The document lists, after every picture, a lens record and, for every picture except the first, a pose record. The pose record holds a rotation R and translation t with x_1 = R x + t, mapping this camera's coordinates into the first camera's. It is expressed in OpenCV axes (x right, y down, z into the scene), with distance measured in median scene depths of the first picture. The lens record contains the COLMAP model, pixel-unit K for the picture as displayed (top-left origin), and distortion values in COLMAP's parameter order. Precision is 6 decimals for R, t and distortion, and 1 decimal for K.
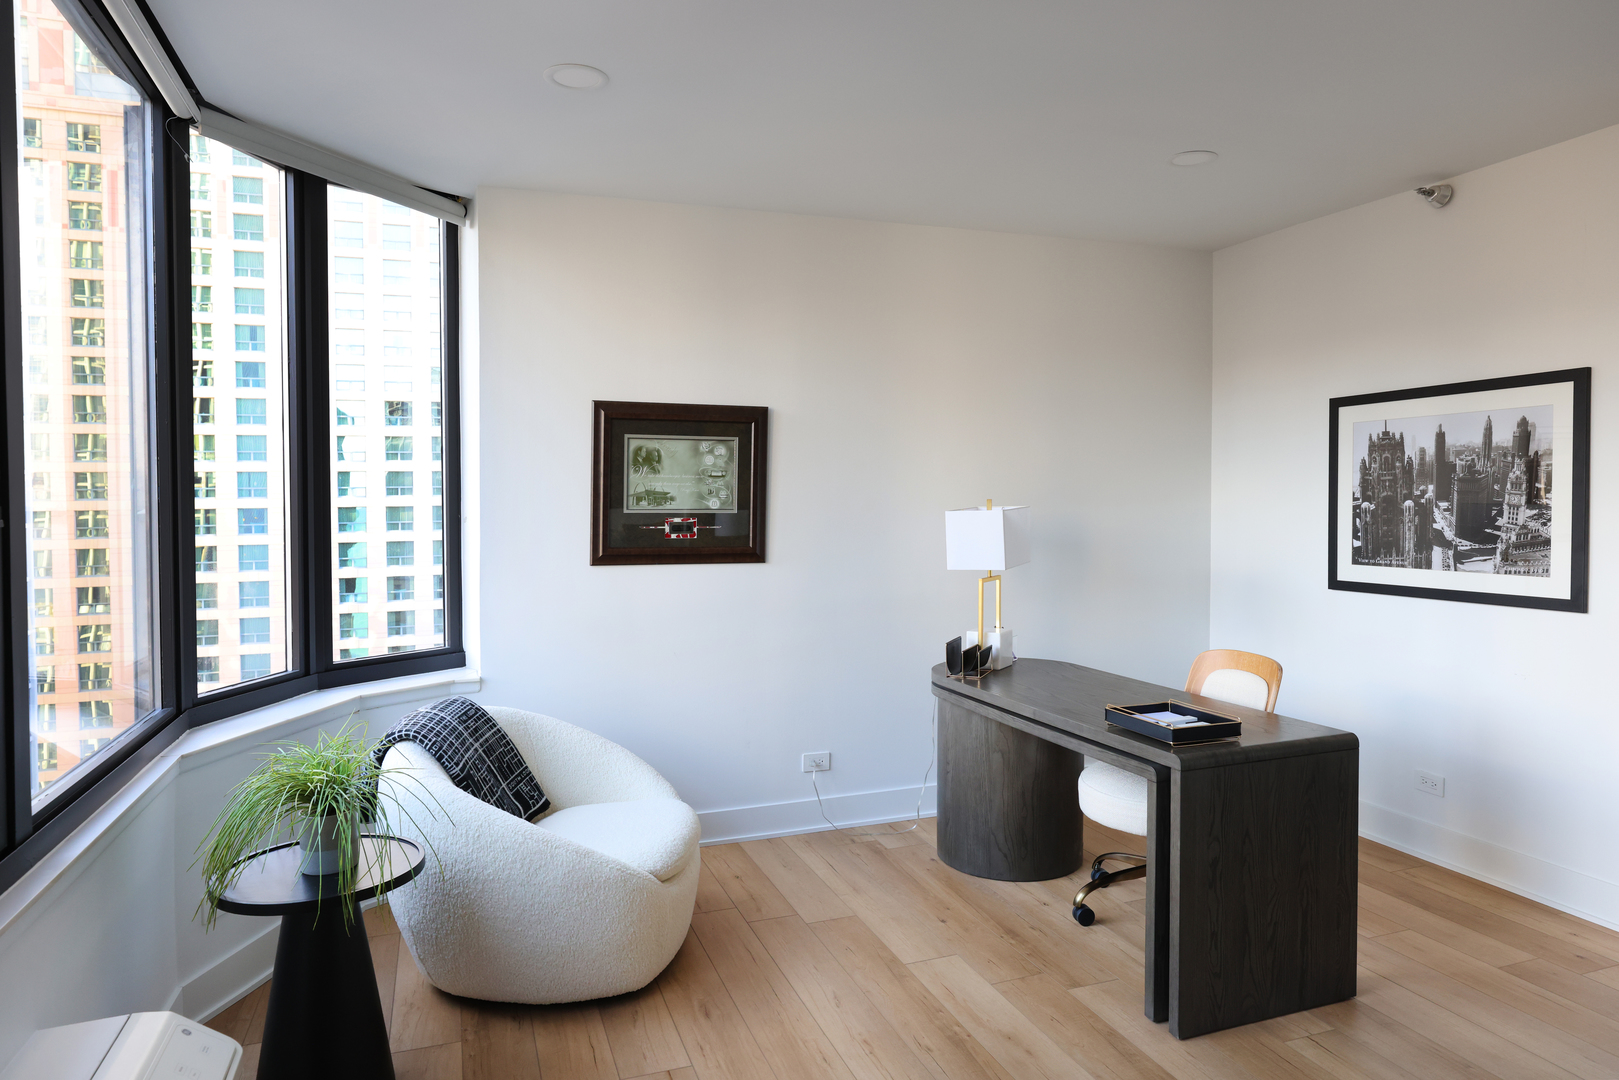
lens RADIAL K [[988.5, 0, 814.0], [0, 988.5, 531.3], [0, 0, 1]] dist [-0.003404, 0.003377]
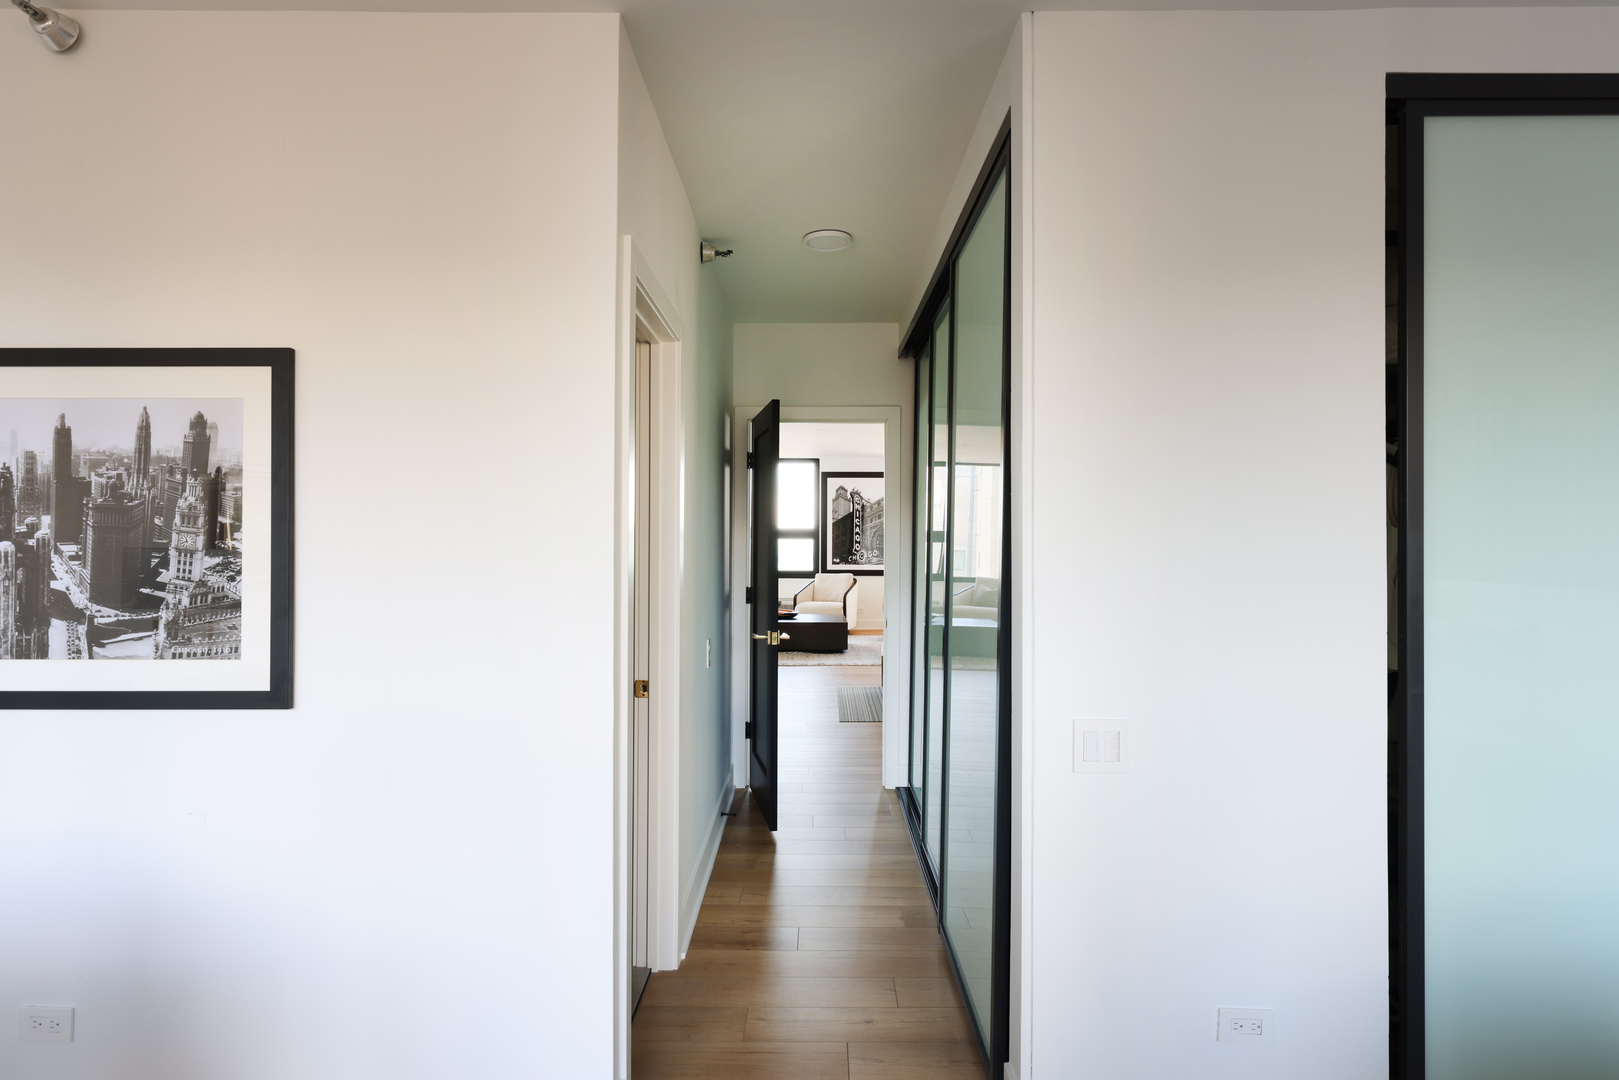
lens RADIAL K [[943.6, 0, 813.8], [0, 943.6, 538.1], [0, 0, 1]] dist [0.003688, 0.001943]
pose [[0.354353, 0.012455, 0.935029, 0.275746], [0.023267, 0.999484, -0.022131, -0.010889], [-0.934822, 0.029597, 0.353880, 0.396537]]
